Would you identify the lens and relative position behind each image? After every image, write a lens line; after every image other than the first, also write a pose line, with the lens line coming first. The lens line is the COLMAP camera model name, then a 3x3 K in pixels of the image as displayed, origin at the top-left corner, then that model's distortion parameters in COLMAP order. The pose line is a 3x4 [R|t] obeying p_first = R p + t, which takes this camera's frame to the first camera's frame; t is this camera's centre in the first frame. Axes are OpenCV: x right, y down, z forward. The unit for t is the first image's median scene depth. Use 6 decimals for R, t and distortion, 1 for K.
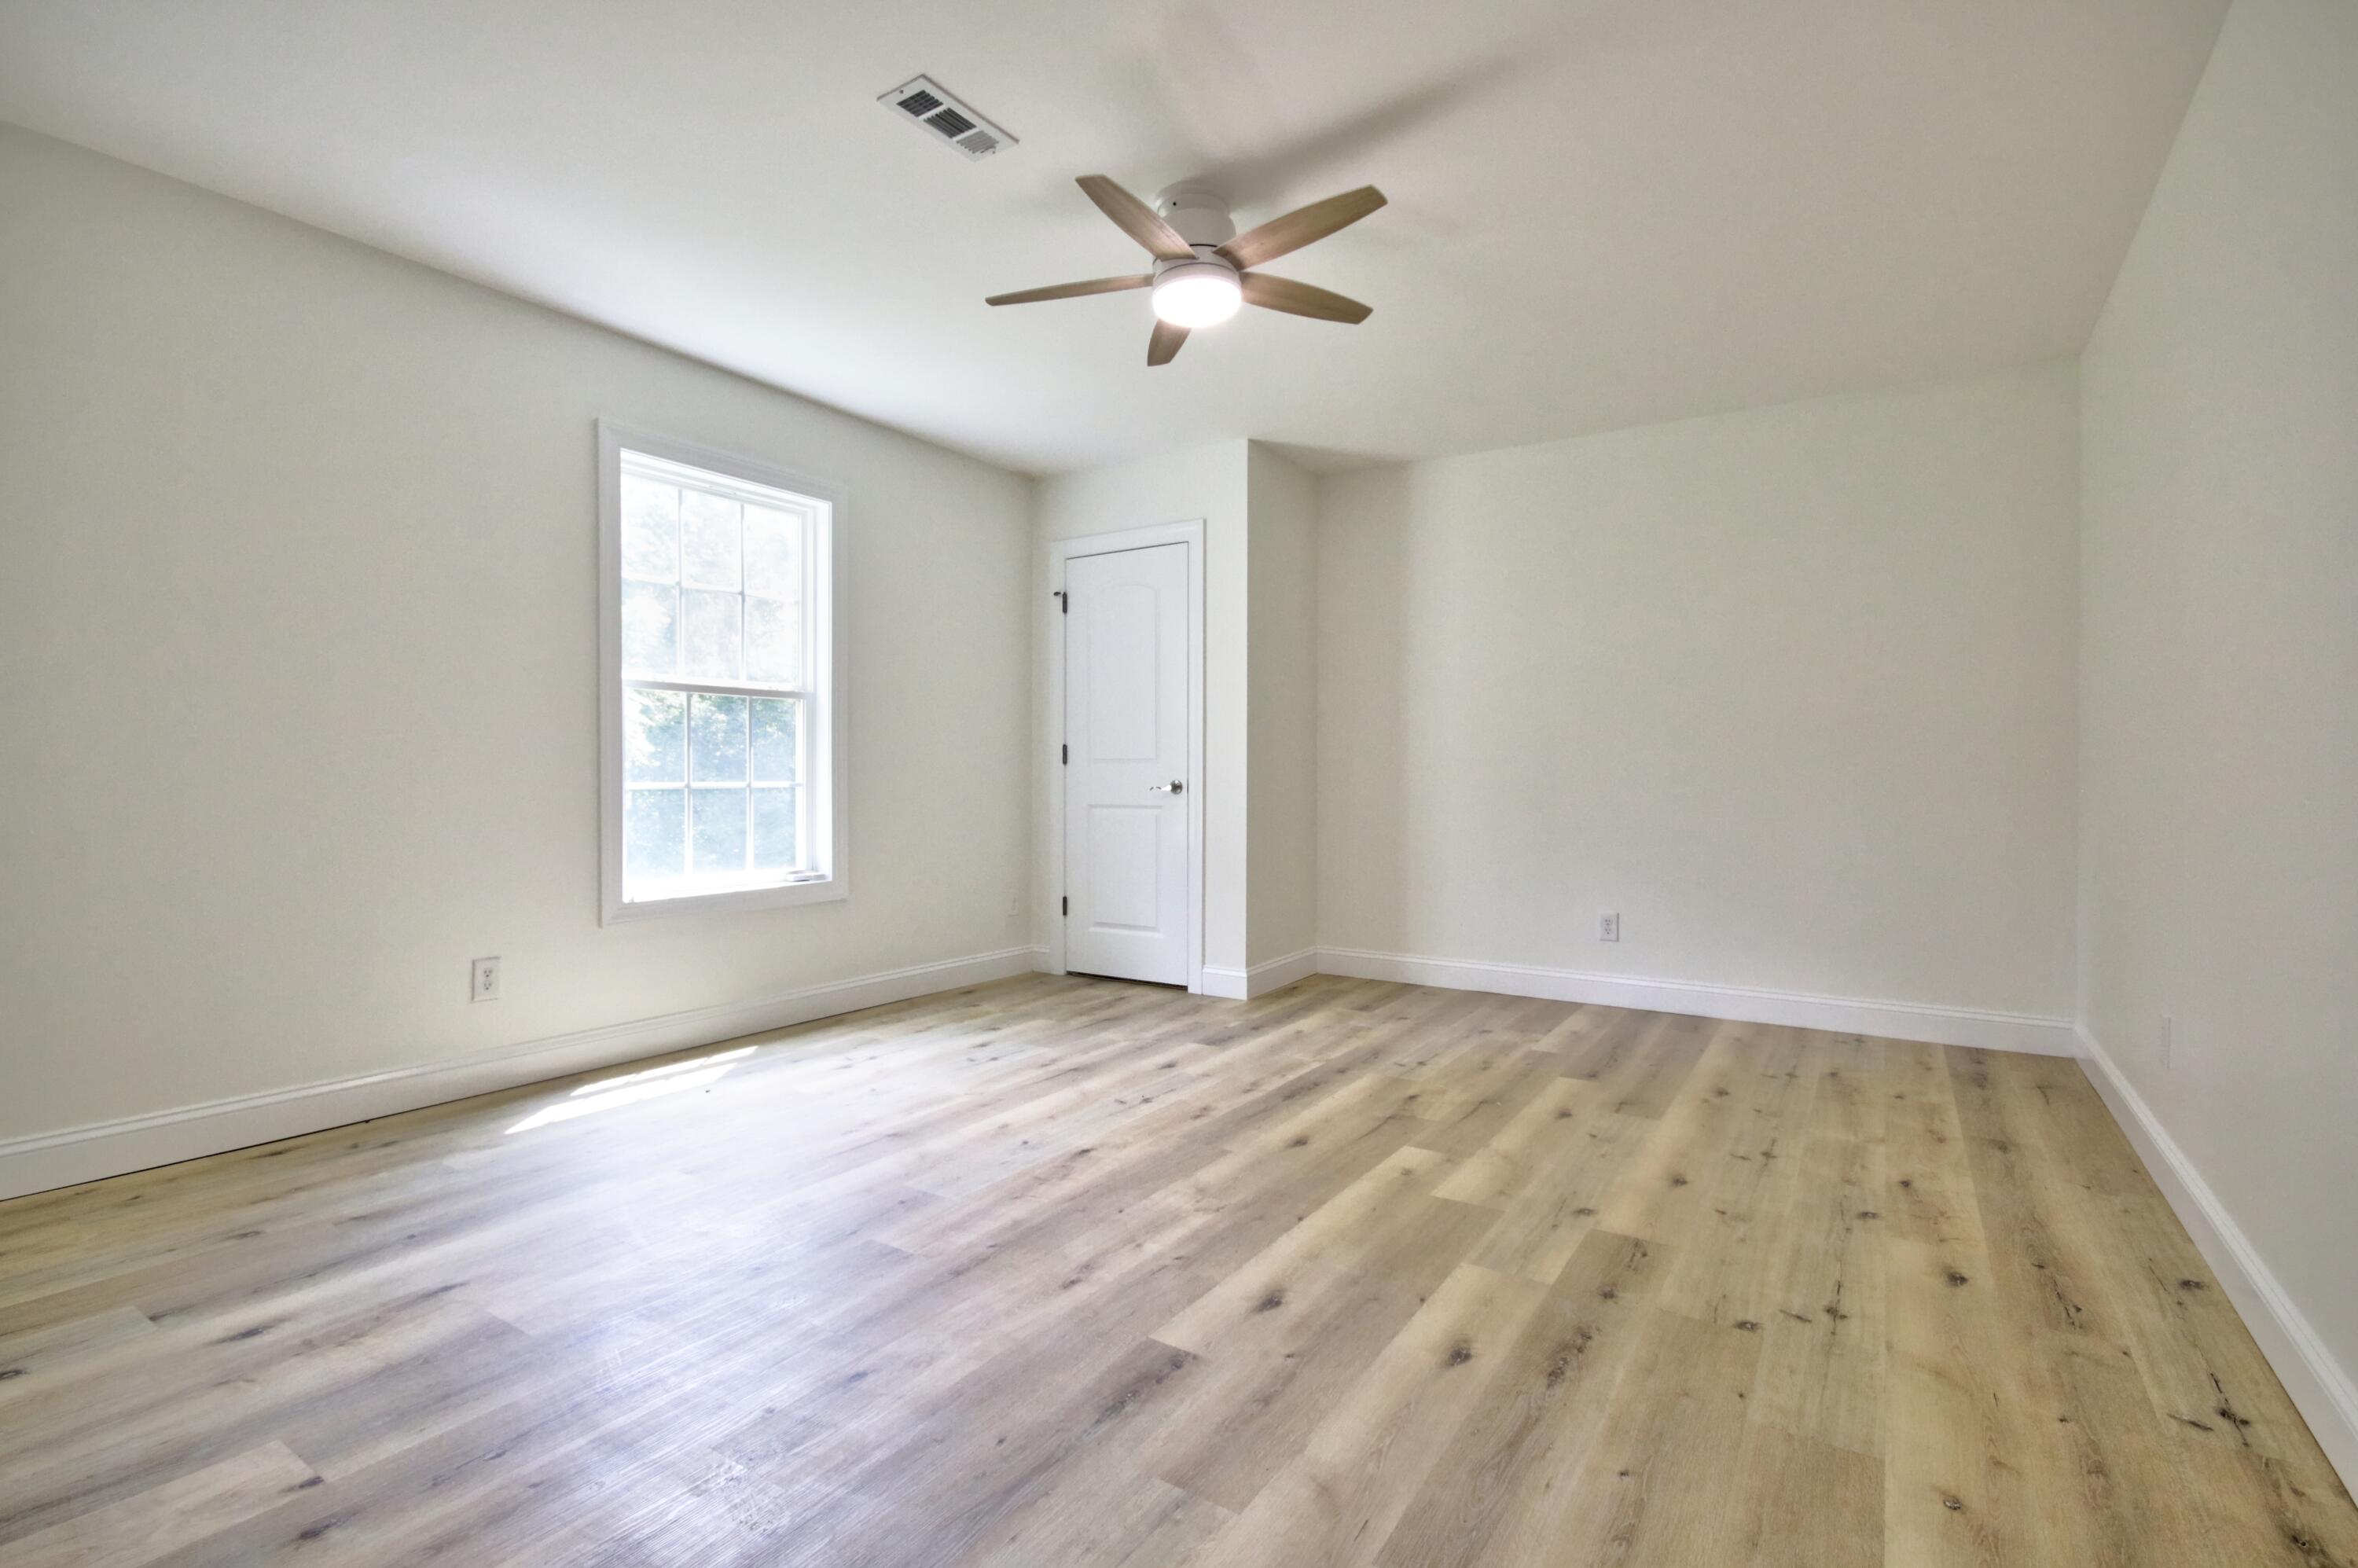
lens RADIAL K [[1084.0, 0, 1170.0], [0, 1084.0, 790.3], [0, 0, 1]] dist [-0.000926, -0.001575]
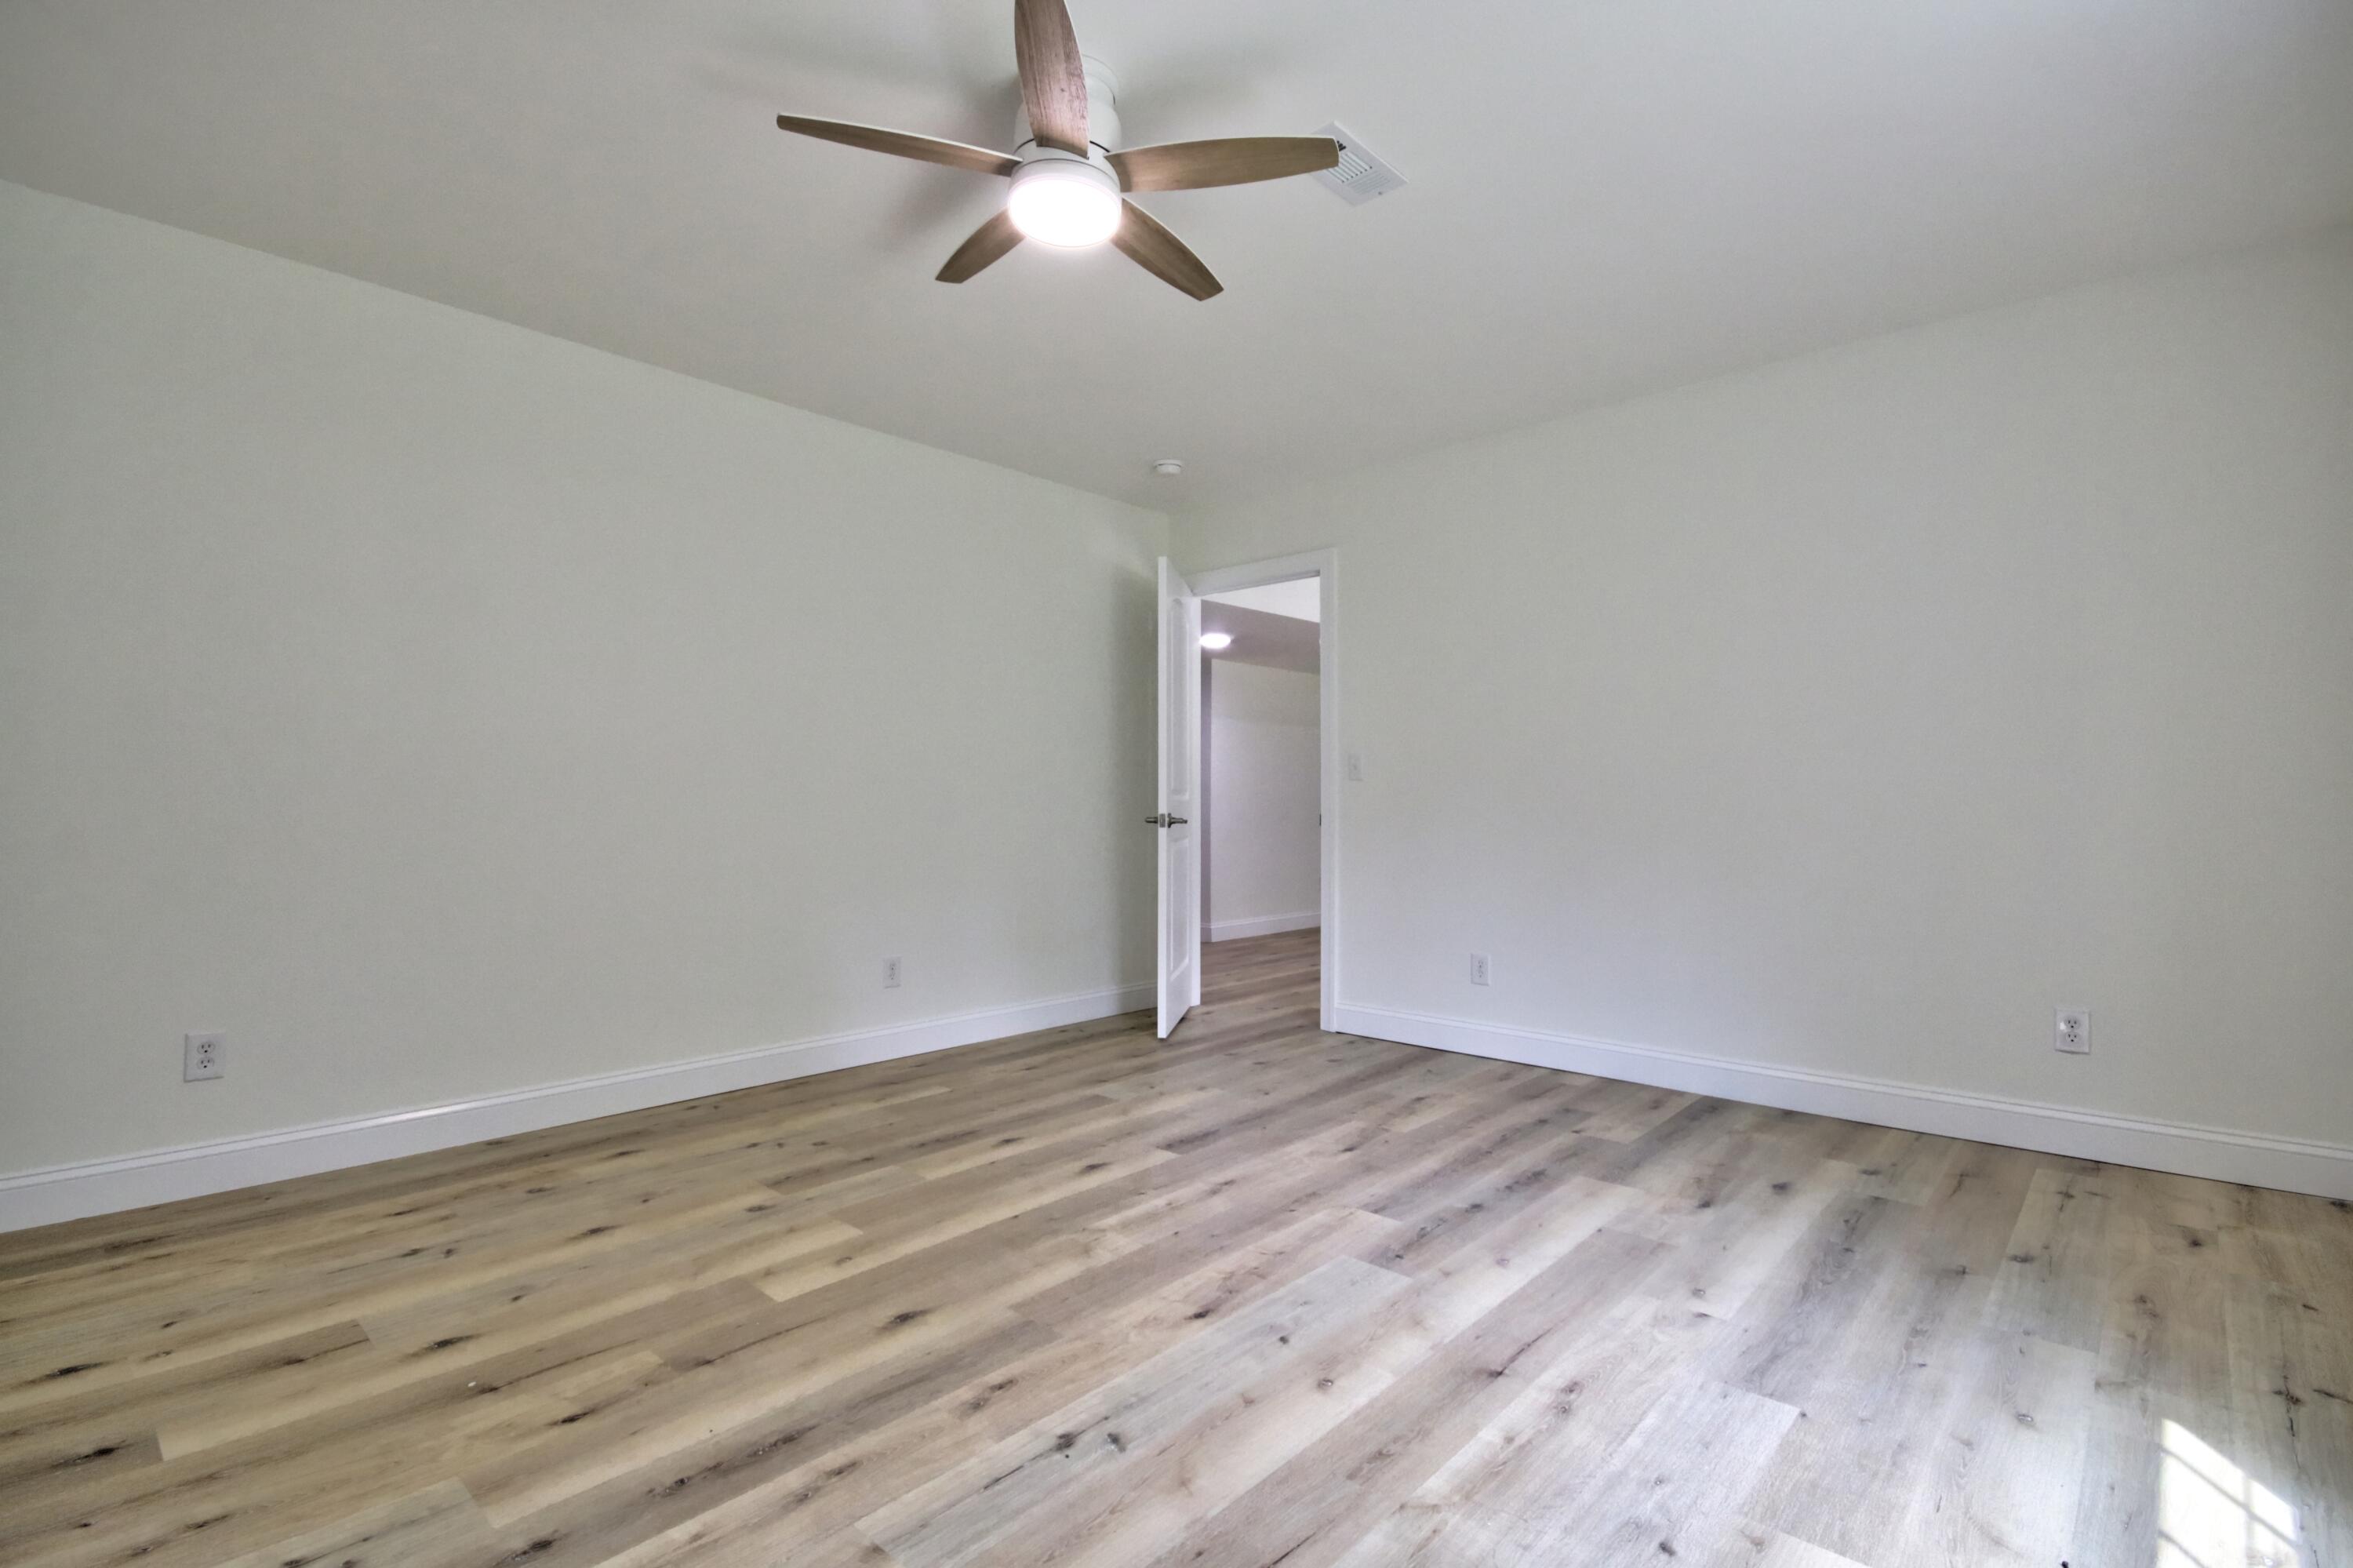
lens RADIAL K [[1081.8, 0, 1167.5], [0, 1081.8, 790.2], [0, 0, 1]] dist [-0.000926, -0.001575]
pose [[-0.985973, 0.001095, 0.166899, -0.203708], [0.001199, 0.999999, 0.000525, -0.033026], [-0.166898, 0.000718, -0.985974, 1.961282]]
